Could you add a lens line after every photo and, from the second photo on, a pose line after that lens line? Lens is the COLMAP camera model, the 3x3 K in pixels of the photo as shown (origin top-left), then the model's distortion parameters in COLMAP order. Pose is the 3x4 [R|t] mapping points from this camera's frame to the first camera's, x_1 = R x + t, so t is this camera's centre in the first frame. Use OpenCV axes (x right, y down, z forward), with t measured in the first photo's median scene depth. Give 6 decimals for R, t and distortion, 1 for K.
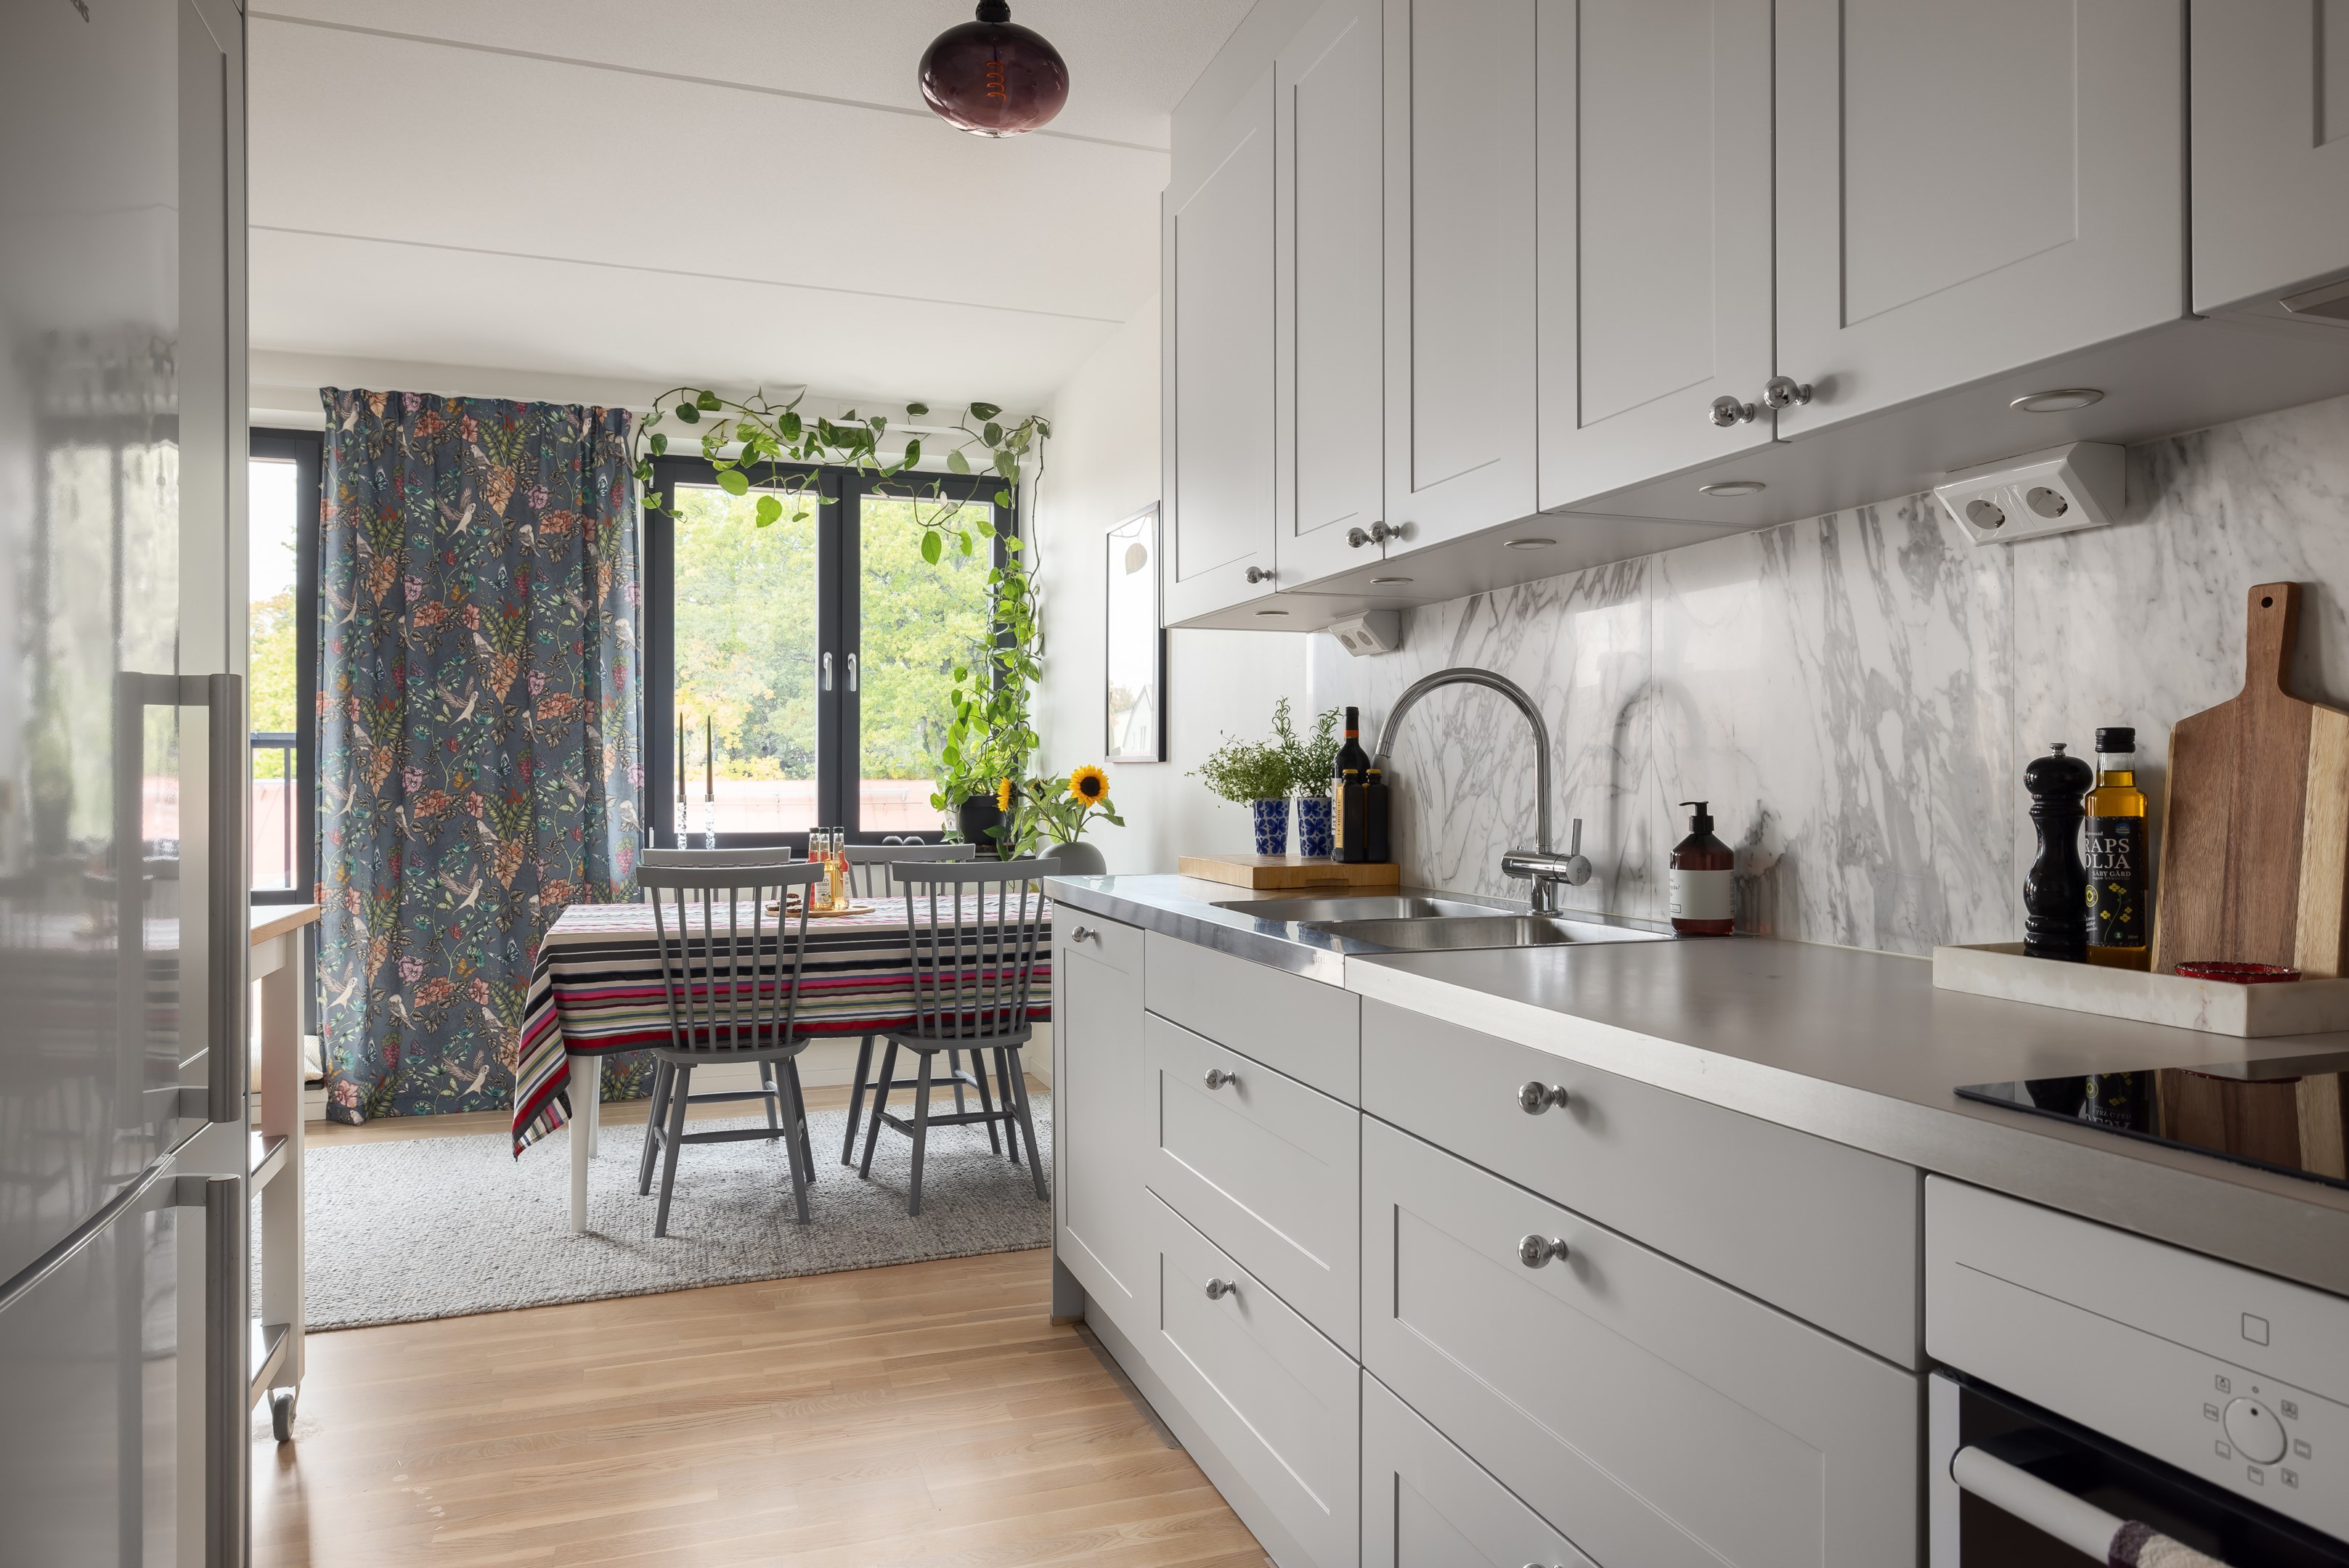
lens RADIAL K [[1493.2, 0, 1172.6], [0, 1493.2, 786.0], [0, 0, 1]] dist [-0.003064, -0.000358]
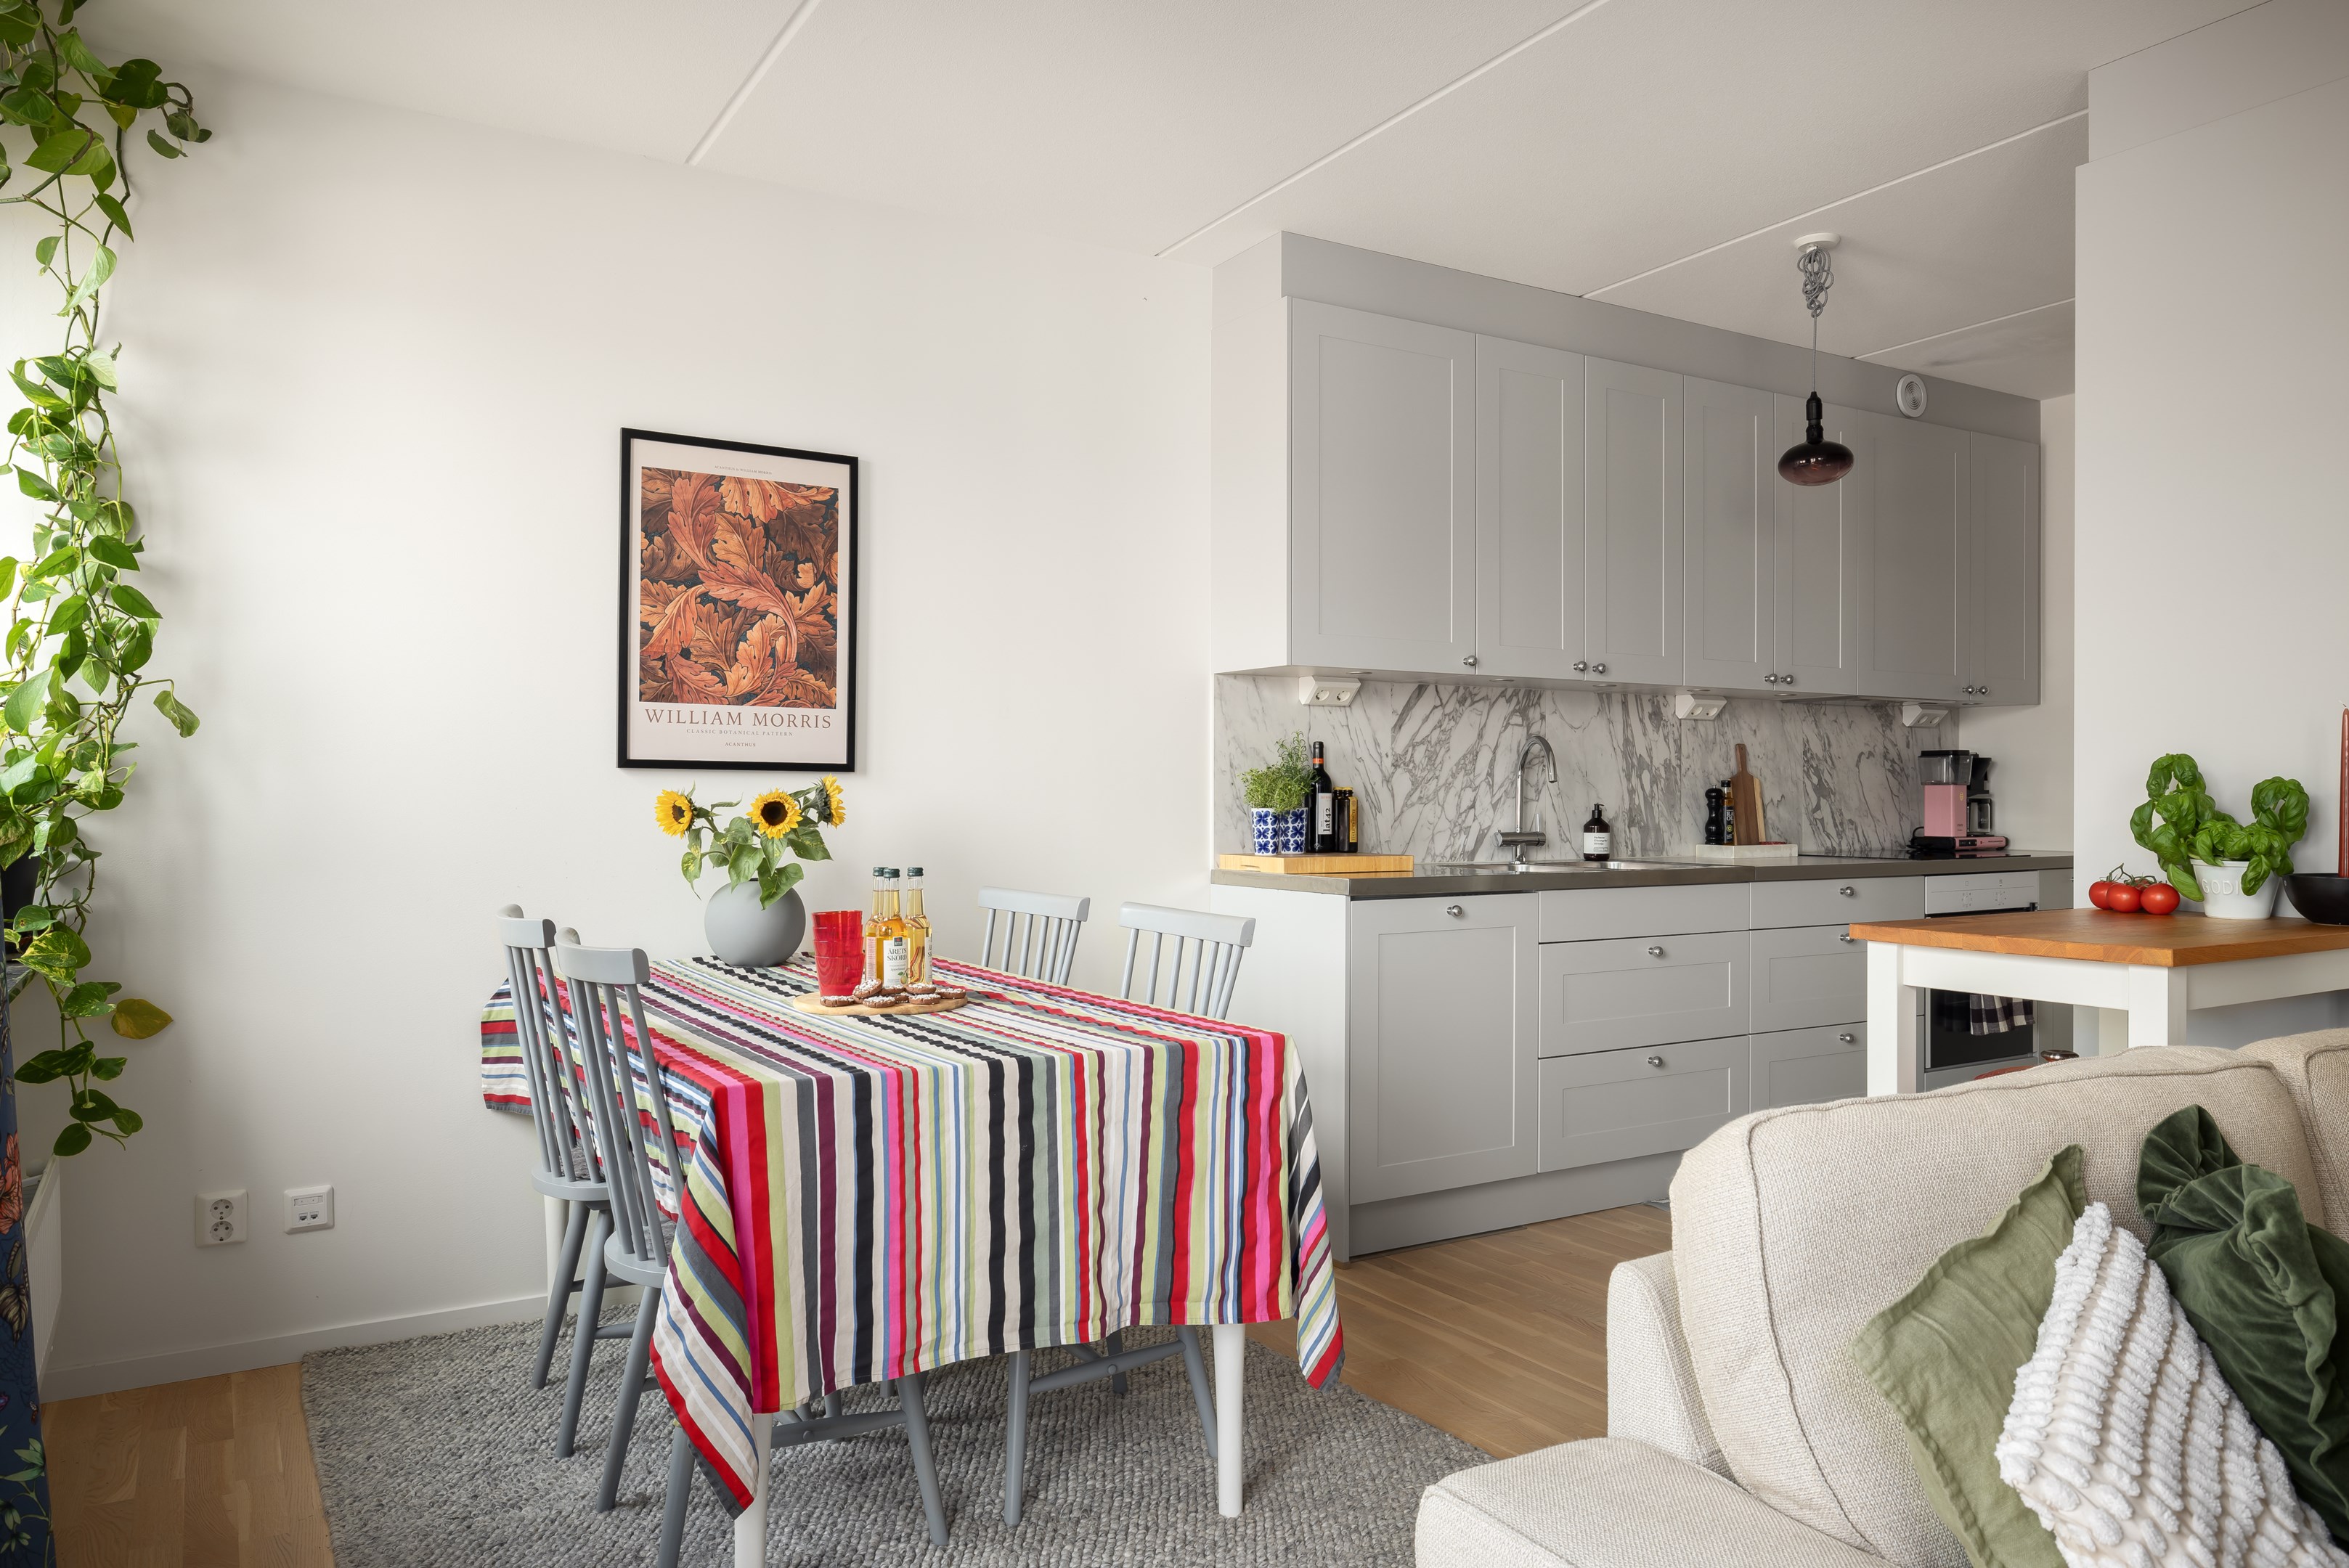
lens RADIAL K [[1590.0, 0, 1191.5], [0, 1590.0, 782.5], [0, 0, 1]] dist [-0.001691, -0.000669]
pose [[-0.211971, 0.008588, 0.977238, -1.513533], [0.003565, 0.999962, -0.008014, -0.004404], [-0.977270, 0.001785, -0.211993, 1.662693]]
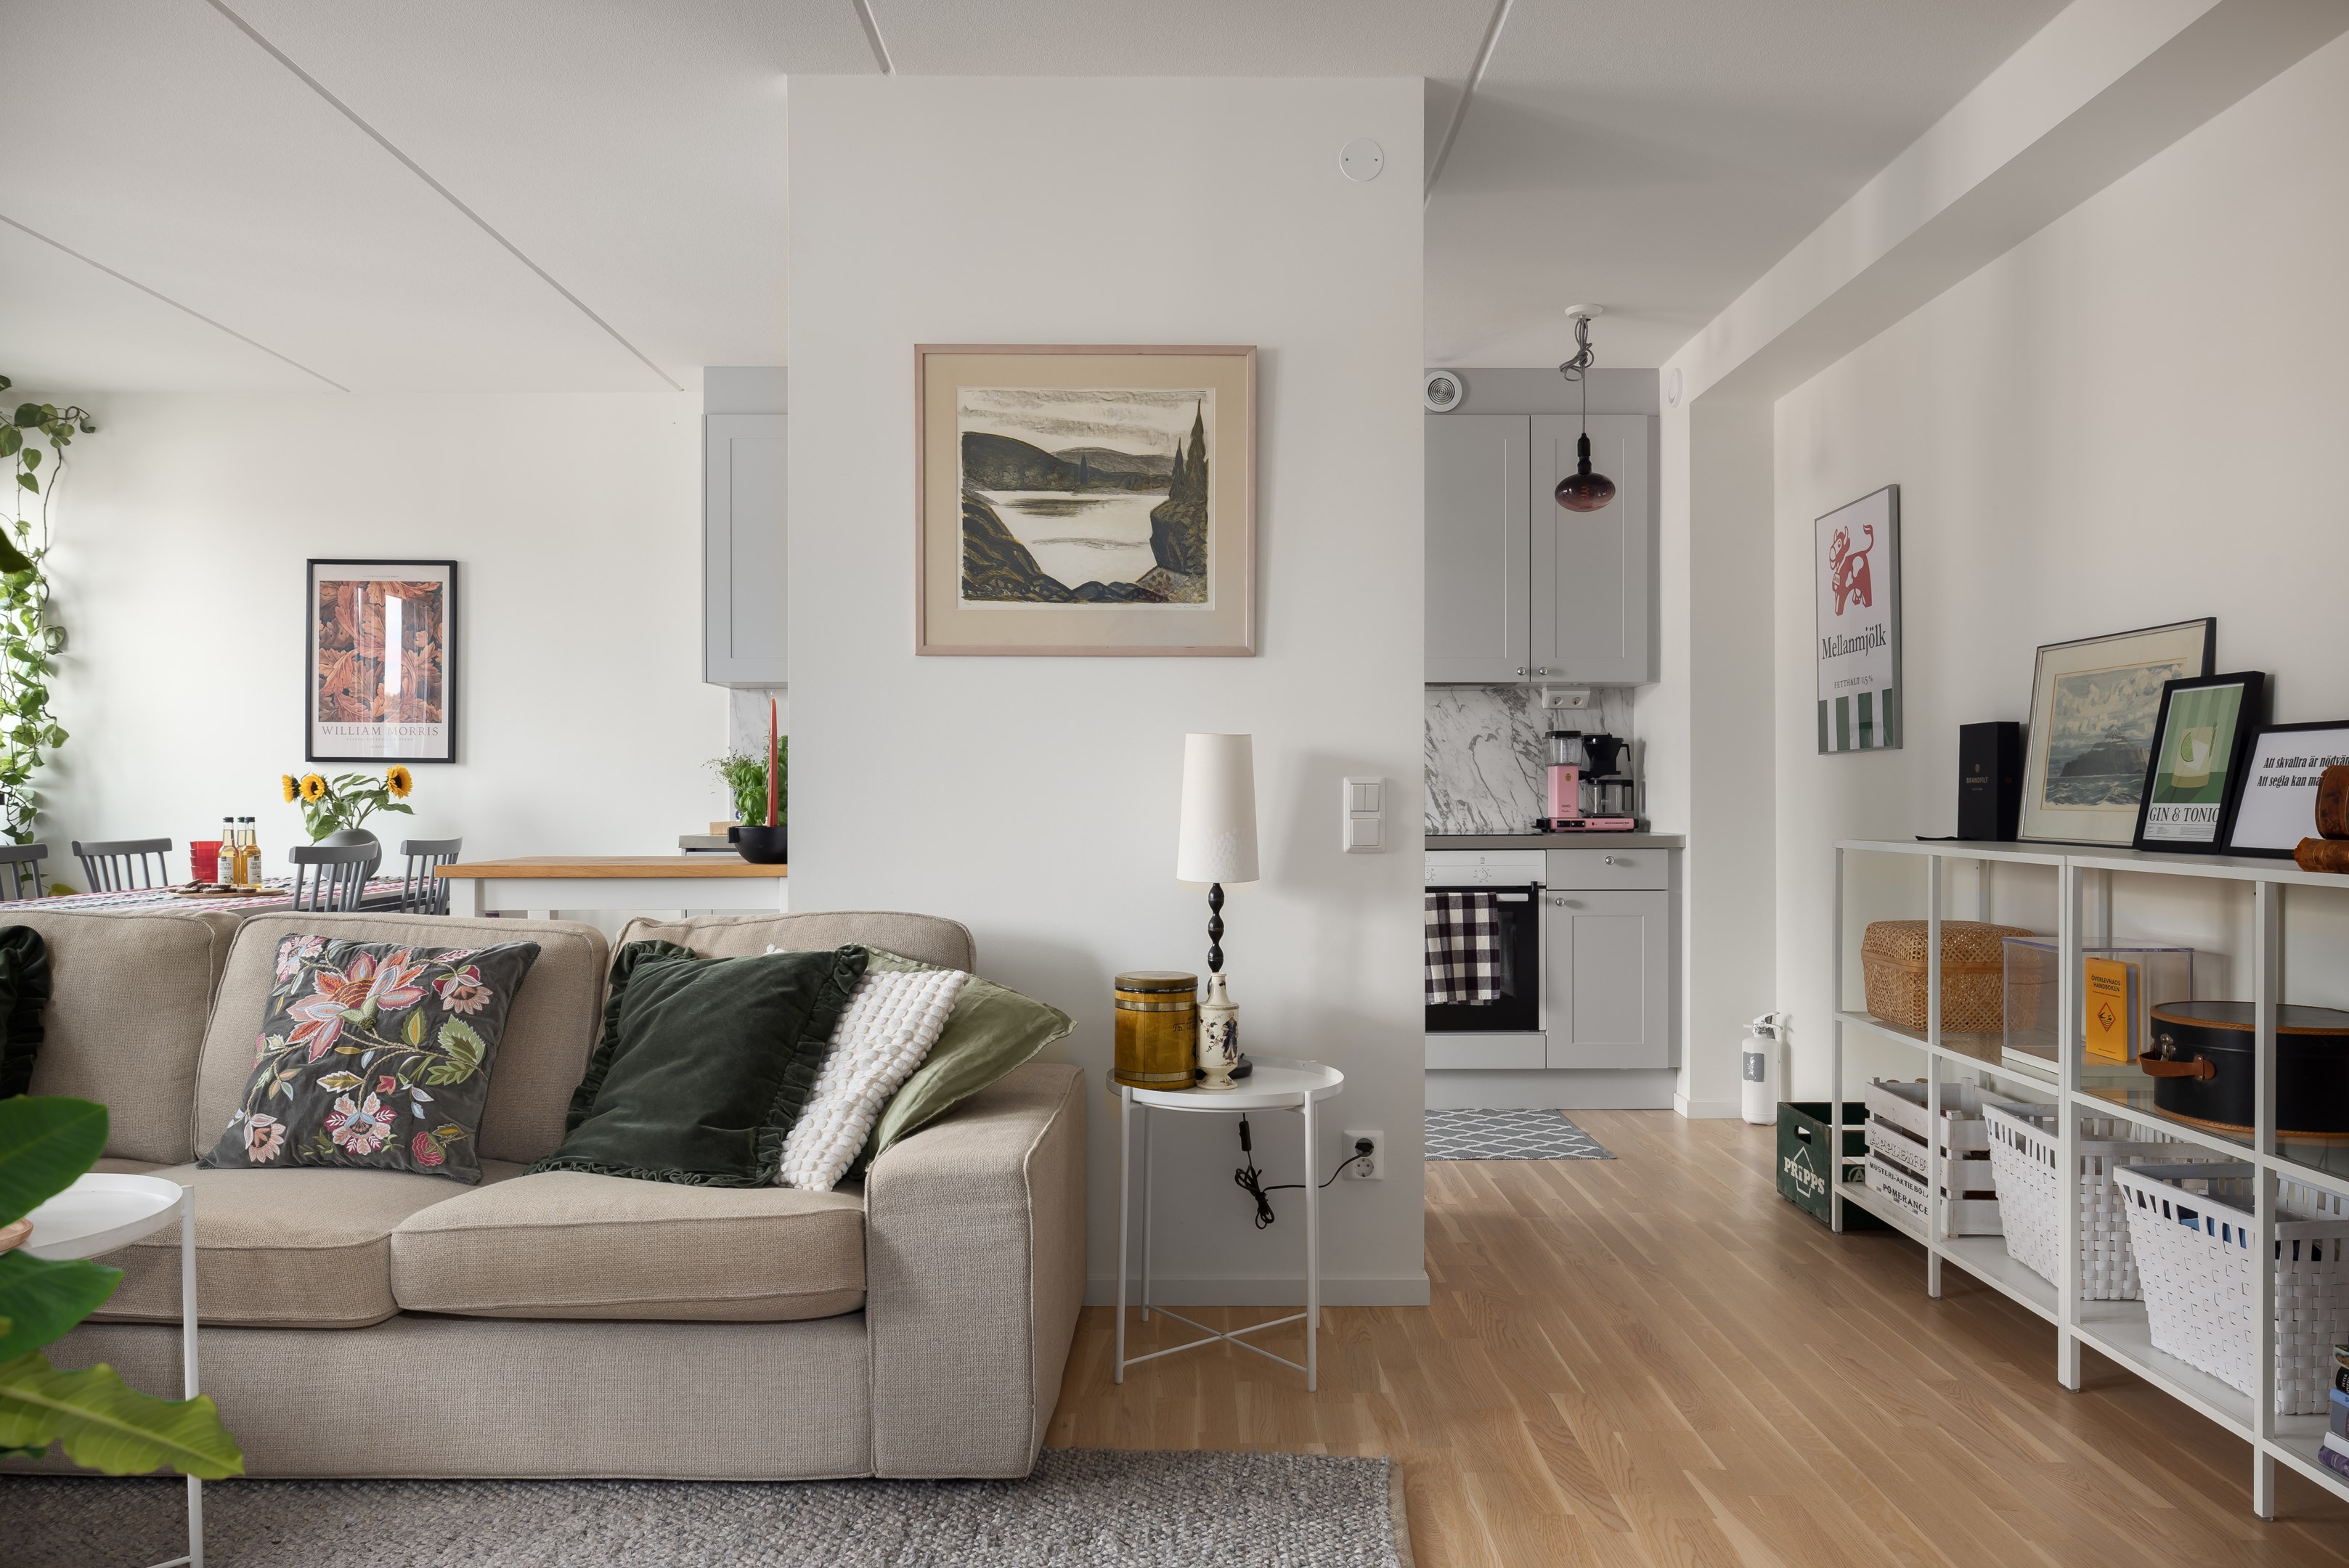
lens RADIAL K [[1594.6, 0, 1186.0], [0, 1594.6, 794.1], [0, 0, 1]] dist [0.001112, -0.000896]
pose [[0.321566, 0.001752, 0.946886, -1.839691], [0.004563, 0.999984, -0.003400, 0.029618], [-0.946876, 0.005414, 0.321553, -0.066447]]
